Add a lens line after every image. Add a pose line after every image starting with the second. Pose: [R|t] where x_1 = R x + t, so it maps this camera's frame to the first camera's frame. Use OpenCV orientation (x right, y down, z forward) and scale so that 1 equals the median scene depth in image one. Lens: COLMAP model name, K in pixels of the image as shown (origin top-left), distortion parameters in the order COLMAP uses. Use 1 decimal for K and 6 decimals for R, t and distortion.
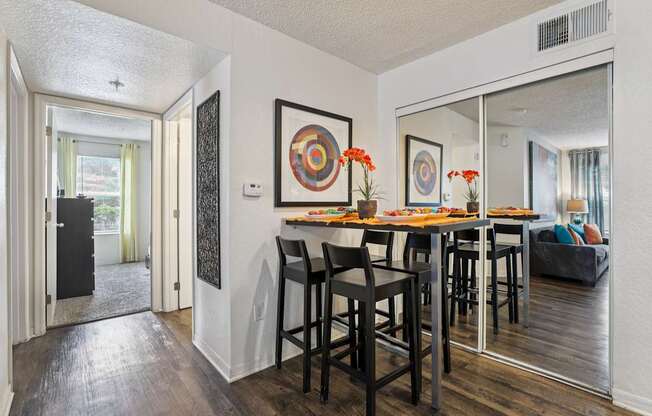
lens RADIAL K [[316.6, 0, 321.1], [0, 316.6, 205.3], [0, 0, 1]] dist [-0.000512, 0.000461]
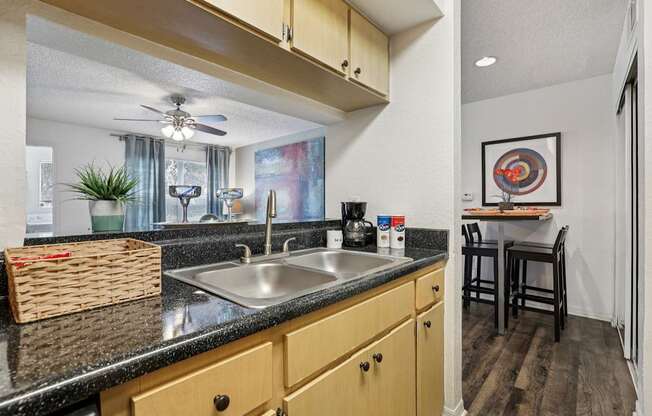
lens RADIAL K [[310.4, 0, 324.4], [0, 310.4, 206.0], [0, 0, 1]] dist [0.005084, 0.000118]
pose [[0.106885, -0.000225, -0.994271, 1.398335], [0.003067, 0.999995, 0.000103, 0.001885], [0.994267, -0.003061, 0.106886, -0.017024]]
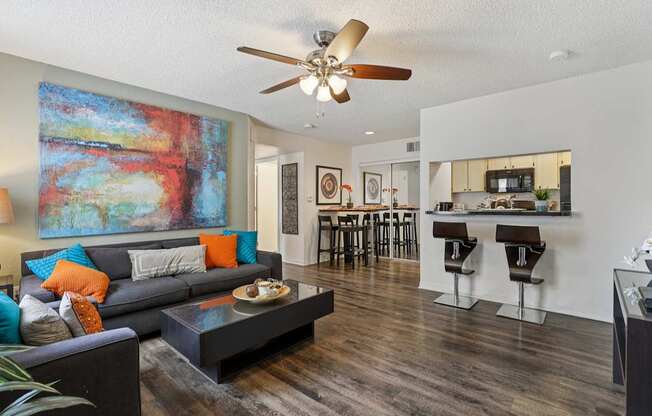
lens RADIAL K [[316.6, 0, 322.9], [0, 316.6, 205.1], [0, 0, 1]] dist [-0.000512, 0.000461]
pose [[0.992046, -0.003170, 0.125838, -0.423915], [0.003384, 0.999993, -0.001490, 0.009847], [-0.125832, 0.001905, 0.992050, -1.669842]]
